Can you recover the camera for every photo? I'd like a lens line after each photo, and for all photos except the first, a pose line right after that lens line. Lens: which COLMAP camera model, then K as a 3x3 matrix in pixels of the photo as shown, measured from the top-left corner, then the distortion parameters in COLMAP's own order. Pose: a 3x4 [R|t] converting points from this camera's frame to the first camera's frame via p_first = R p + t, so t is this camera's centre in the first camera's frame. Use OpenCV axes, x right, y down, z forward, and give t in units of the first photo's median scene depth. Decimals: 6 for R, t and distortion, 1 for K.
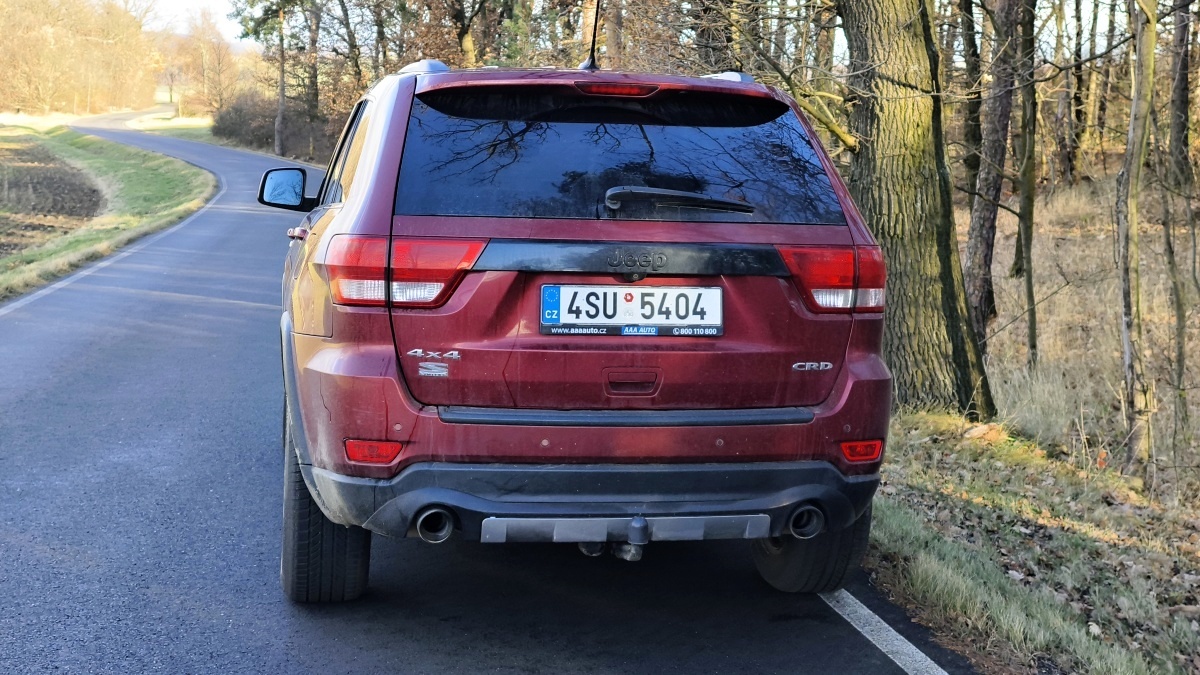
lens RADIAL K [[1752.8, 0, 599.4], [0, 1752.8, 337.9], [0, 0, 1]] dist [-0.009417, 0.000000]
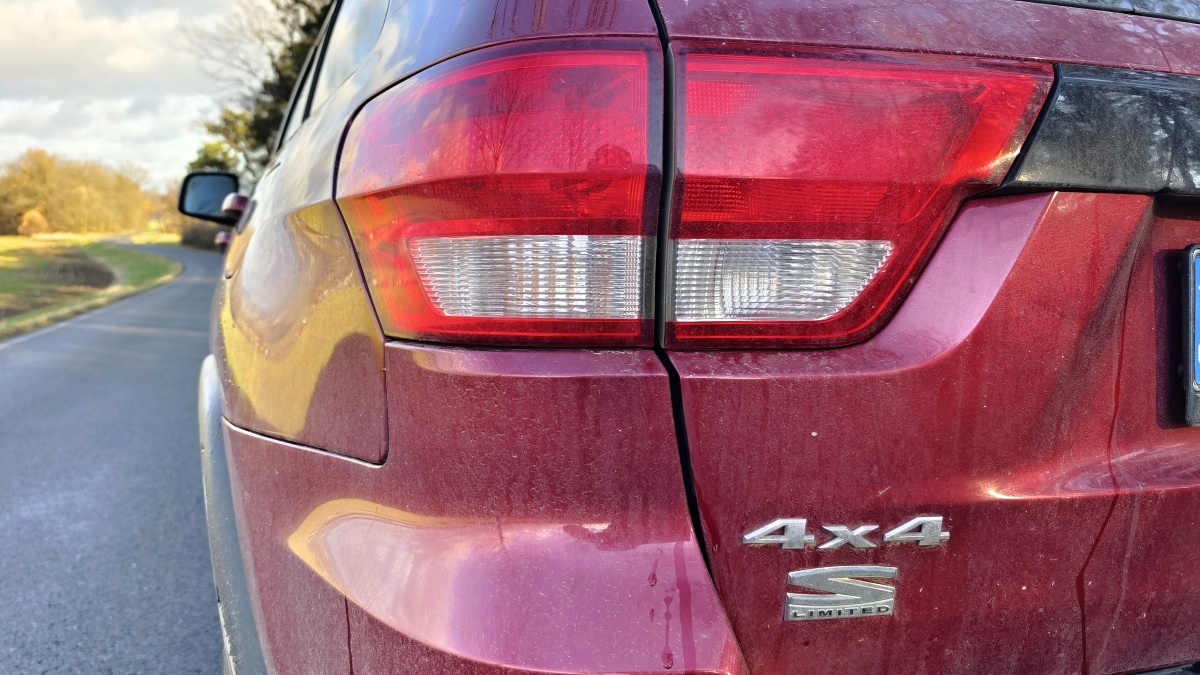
lens RADIAL K [[817.9, 0, 596.8], [0, 817.9, 357.7], [0, 0, 1]] dist [0.000495, -0.006468]
pose [[0.969395, -0.038873, 0.242410, -0.153495], [0.033752, 0.999111, 0.025245, -0.019098], [-0.243176, -0.016290, 0.969845, 0.886748]]
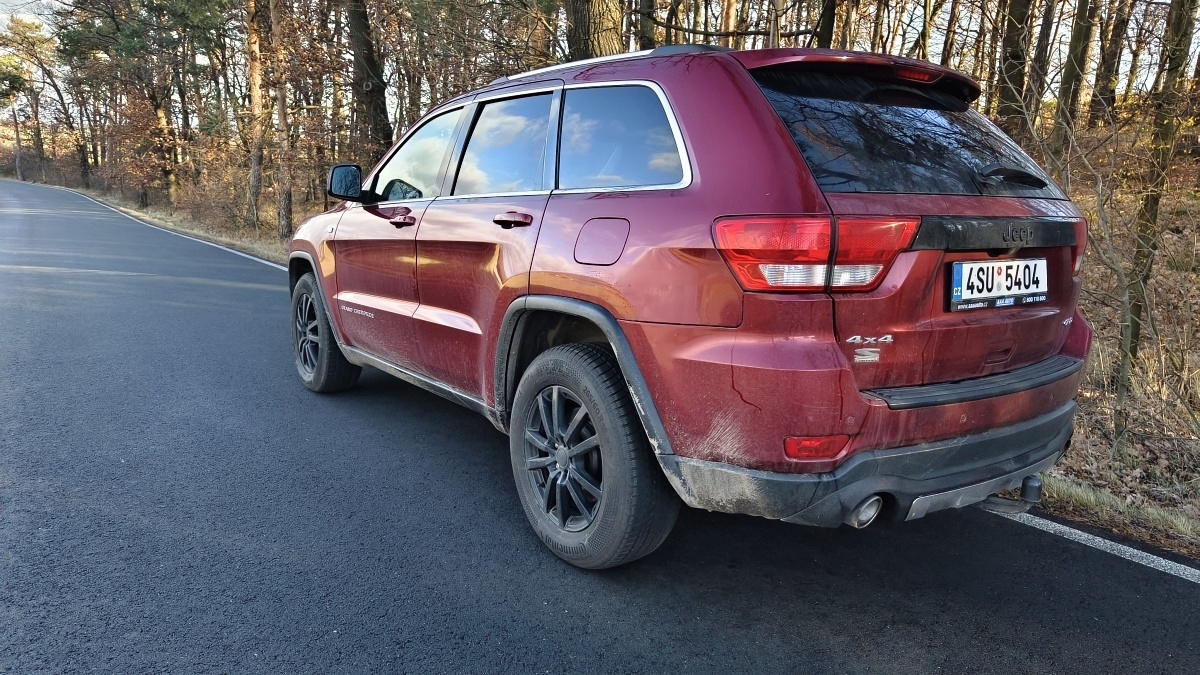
lens RADIAL K [[817.9, 0, 594.1], [0, 817.9, 378.0], [0, 0, 1]] dist [0.000495, -0.006468]
pose [[0.912268, -0.096030, 0.398178, -0.407127], [0.042379, 0.989040, 0.141436, -0.039166], [-0.407396, -0.112153, 0.906339, 0.645151]]
